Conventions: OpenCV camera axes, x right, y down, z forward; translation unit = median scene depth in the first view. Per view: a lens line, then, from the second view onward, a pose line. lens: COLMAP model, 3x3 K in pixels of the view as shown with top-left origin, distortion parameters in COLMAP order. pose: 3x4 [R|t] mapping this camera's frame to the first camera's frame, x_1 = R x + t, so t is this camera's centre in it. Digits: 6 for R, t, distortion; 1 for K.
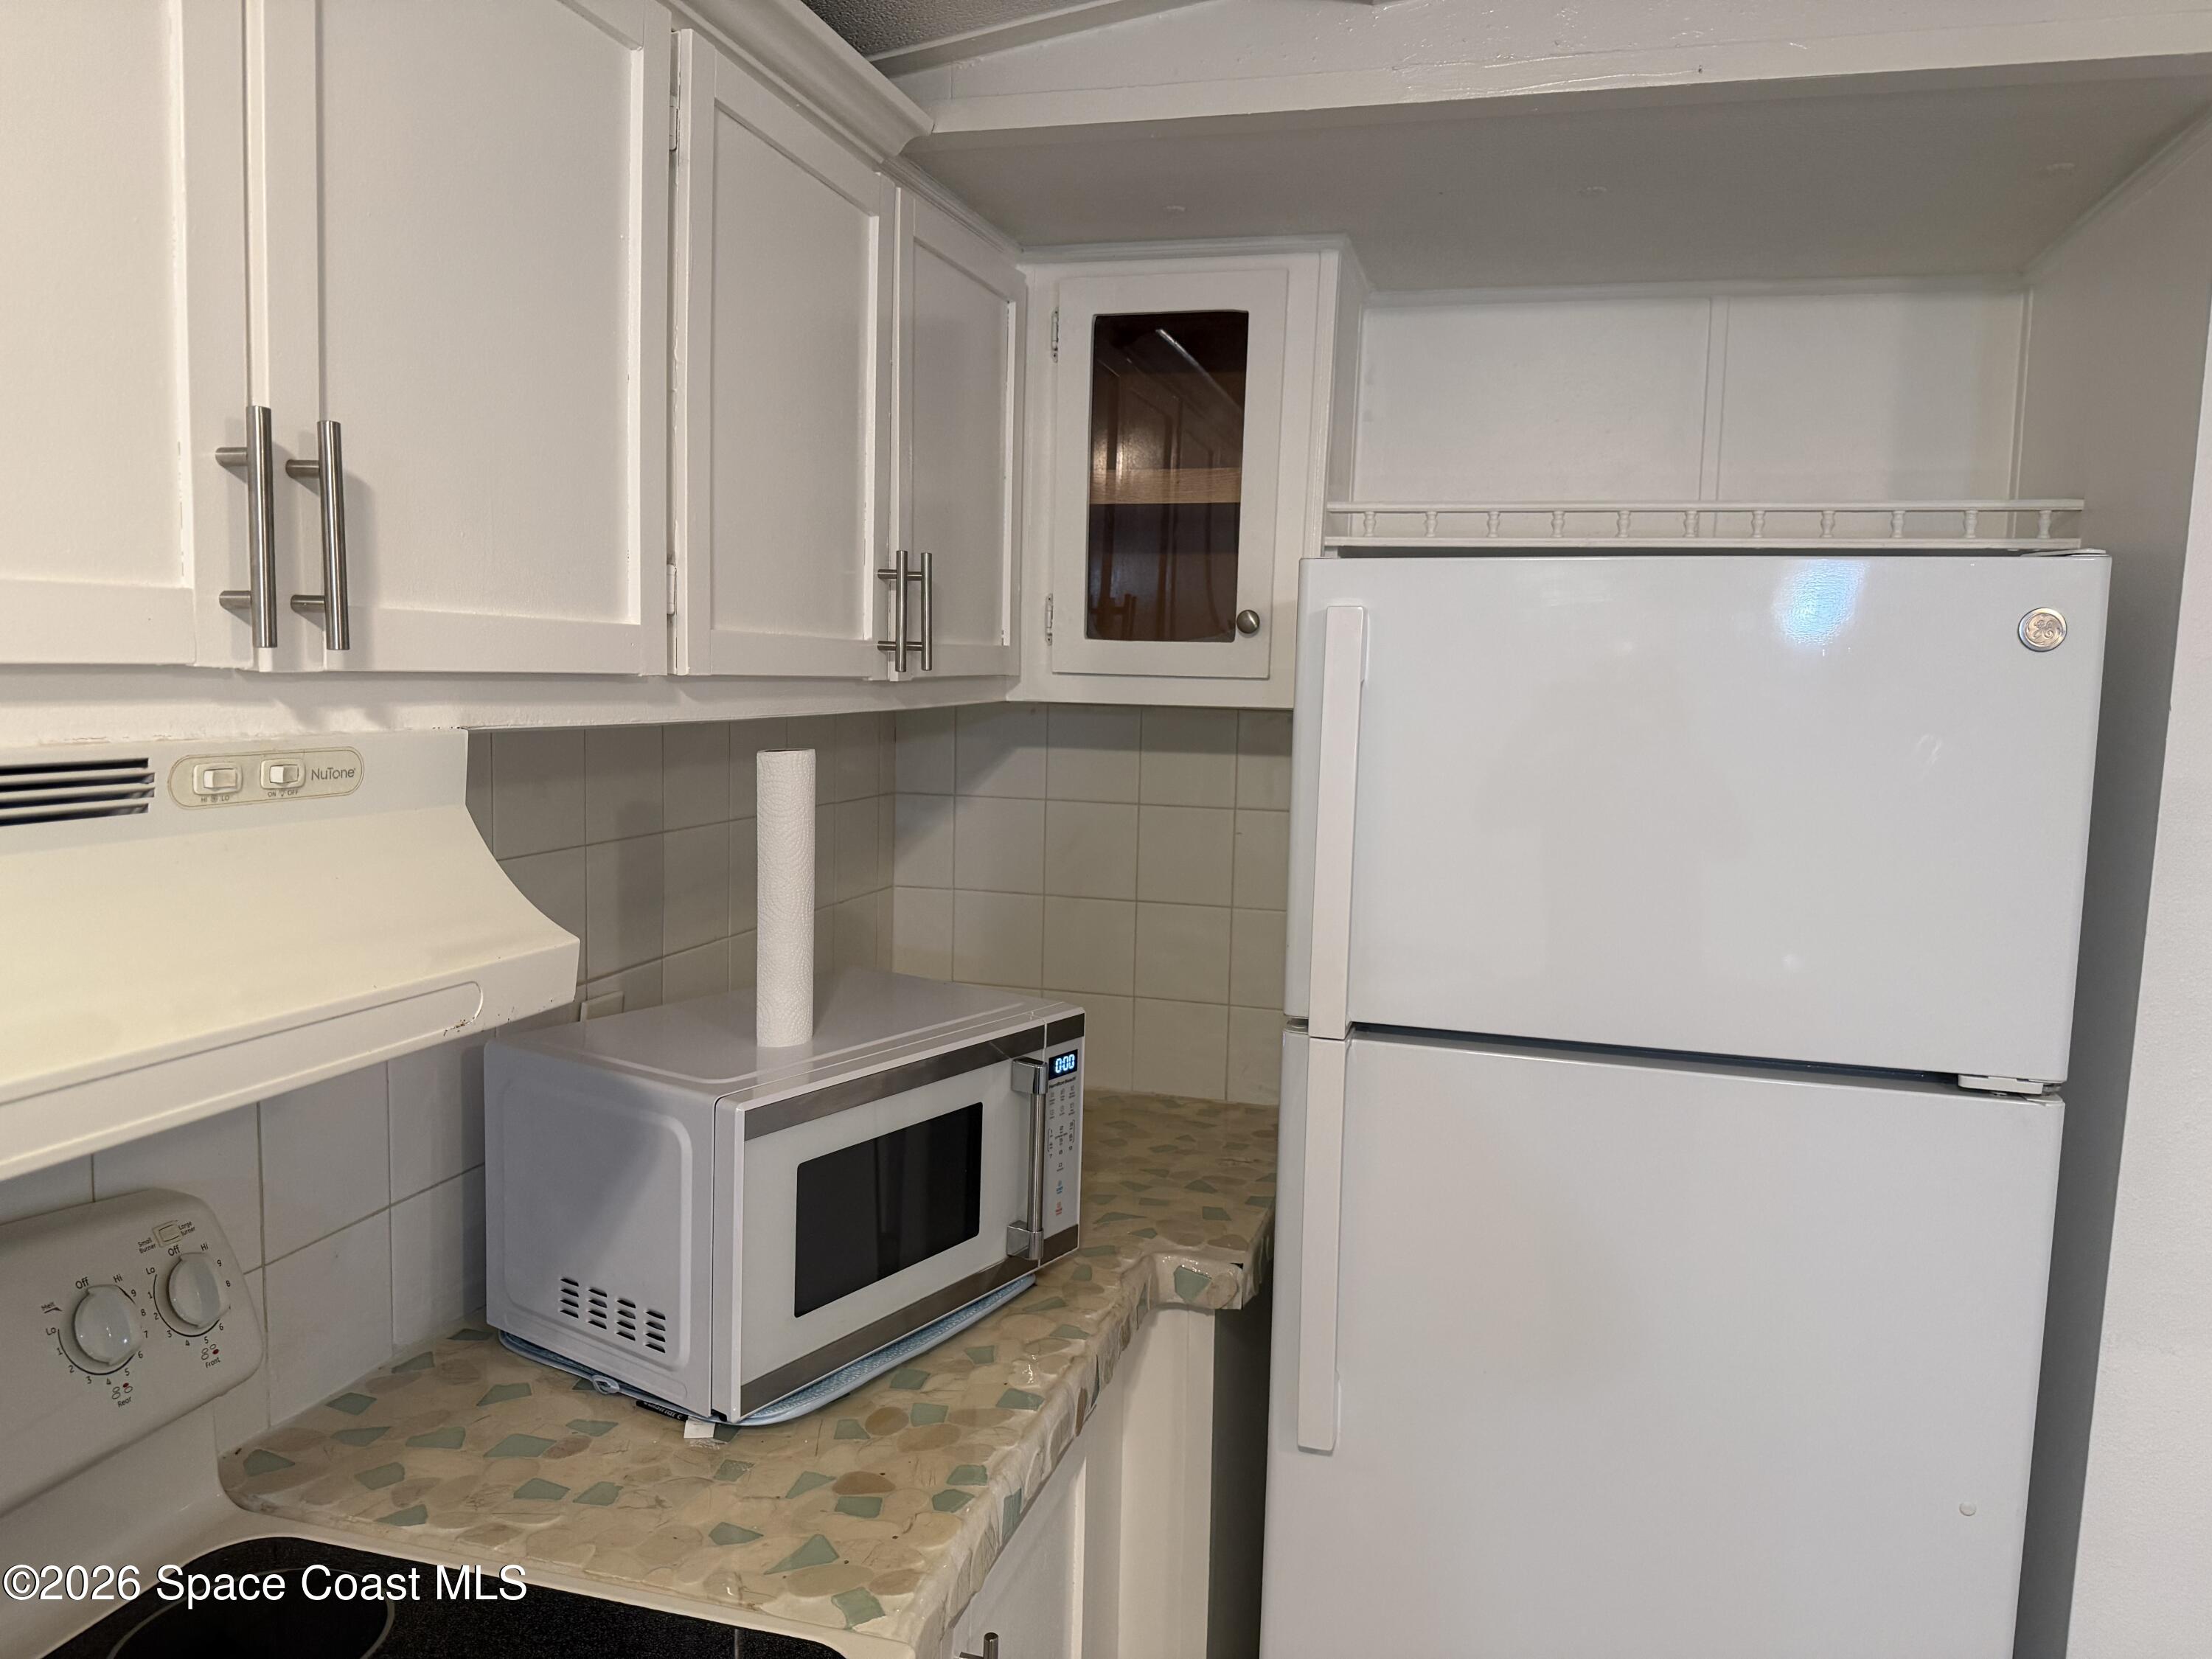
lens RADIAL K [[1639.6, 0, 1106.0], [0, 1639.6, 829.5], [0, 0, 1]] dist [0.091884, 0.000411]
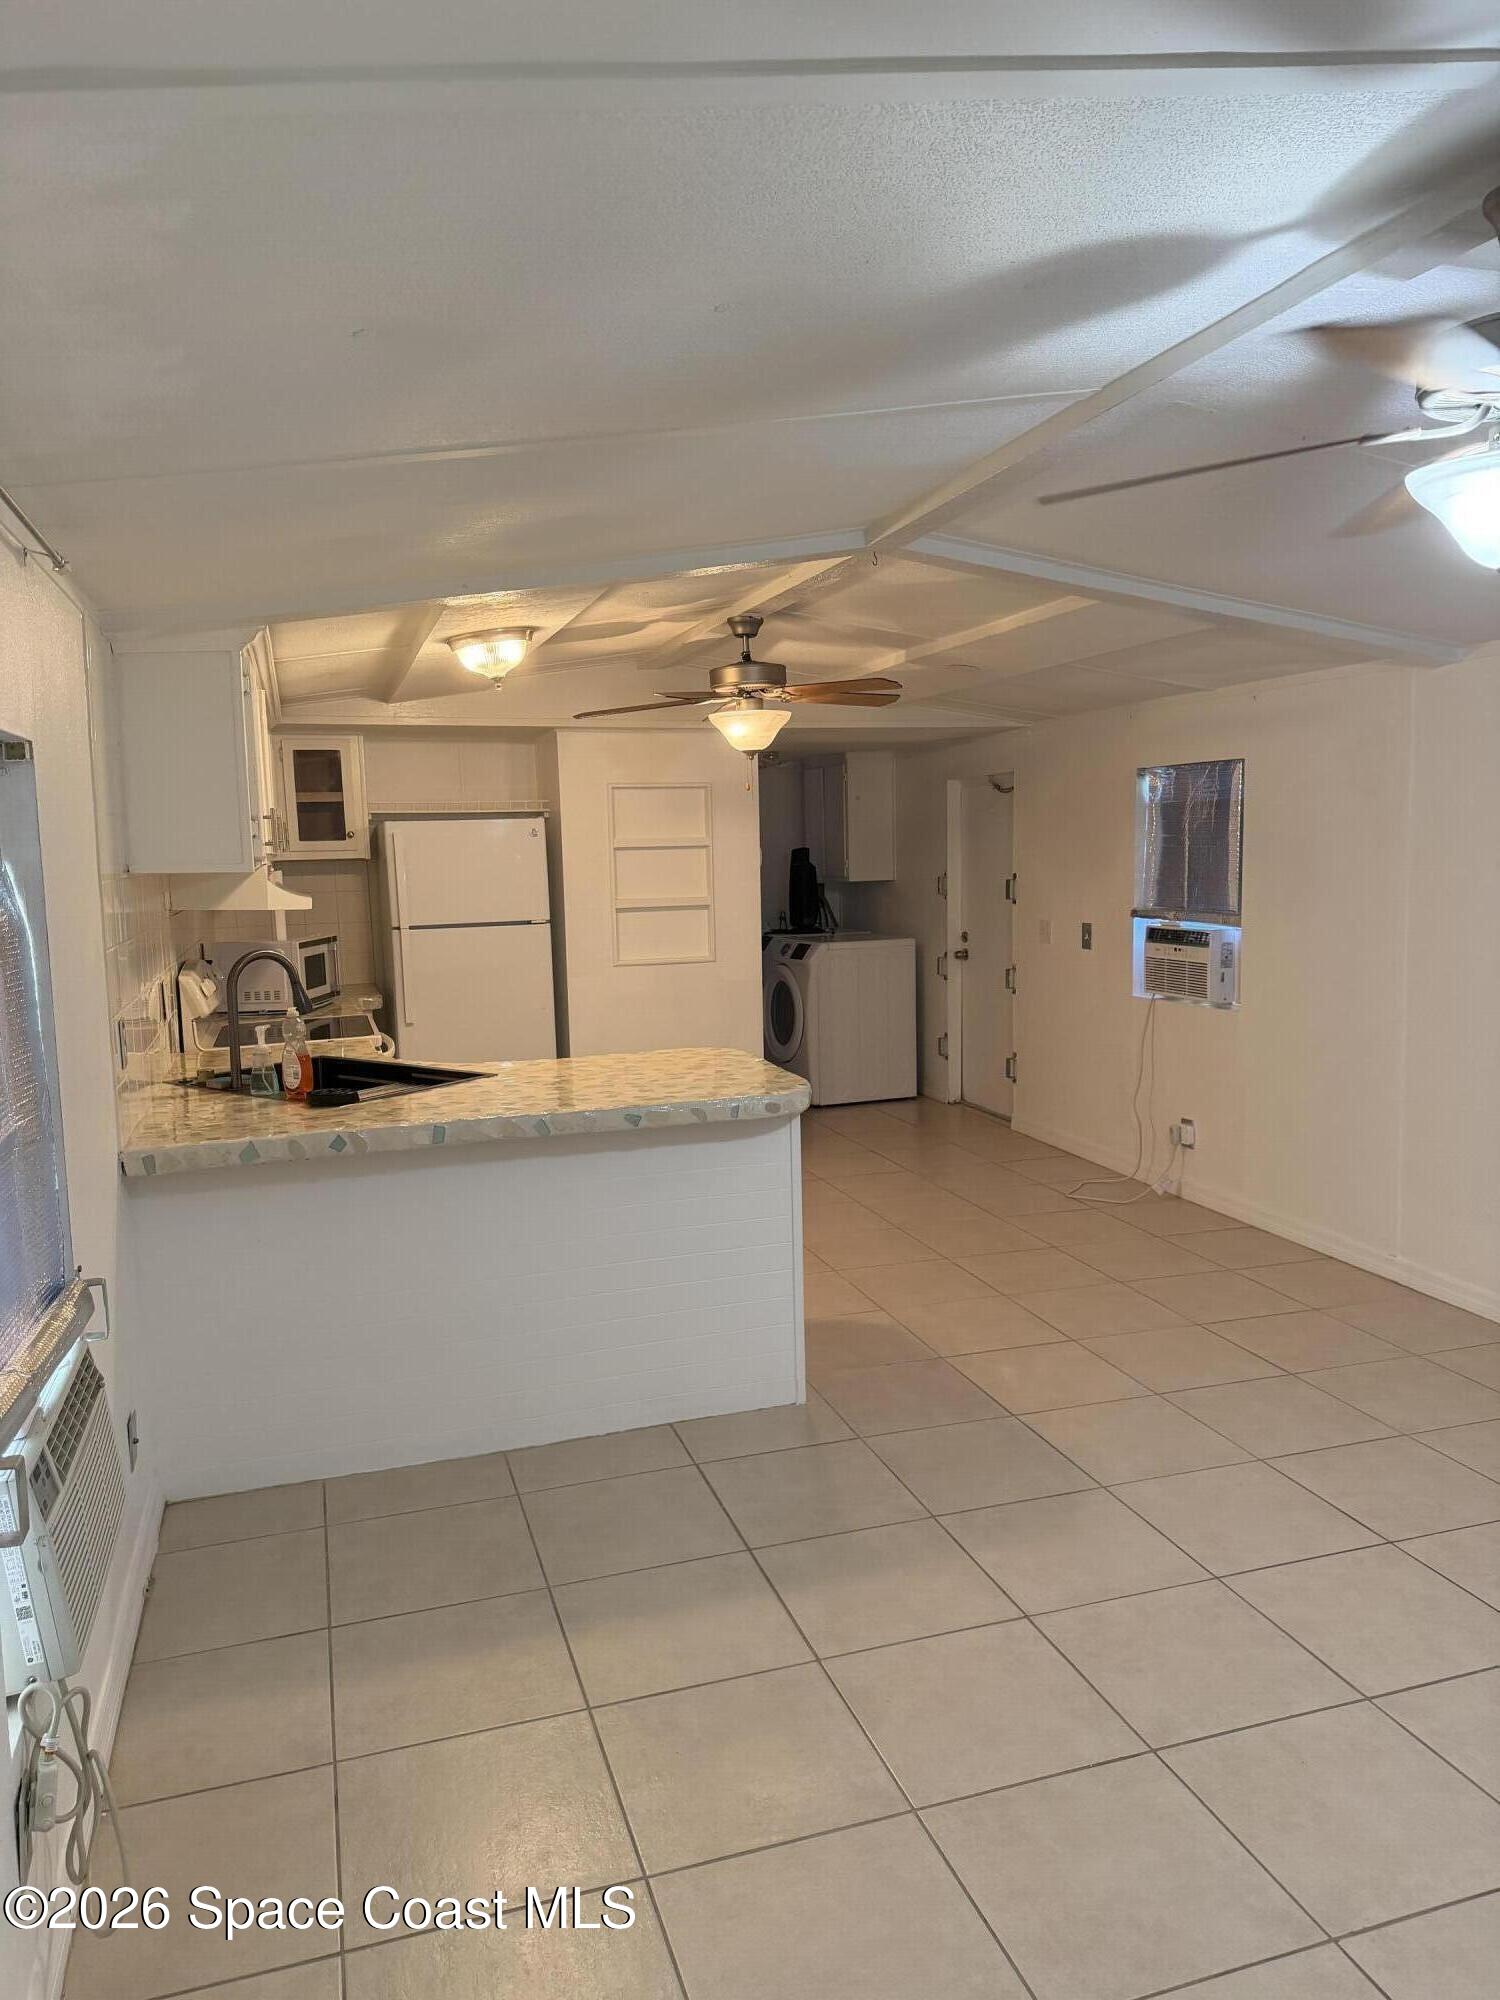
lens RADIAL K [[1388.6, 0, 739.5], [0, 1388.6, 1000.9], [0, 0, 1]] dist [0.143188, -0.341780]
pose [[0.838774, -0.107007, 0.533861, -1.078343], [0.101777, 0.994029, 0.039337, 0.248049], [-0.534883, 0.021339, 0.844657, -2.512998]]
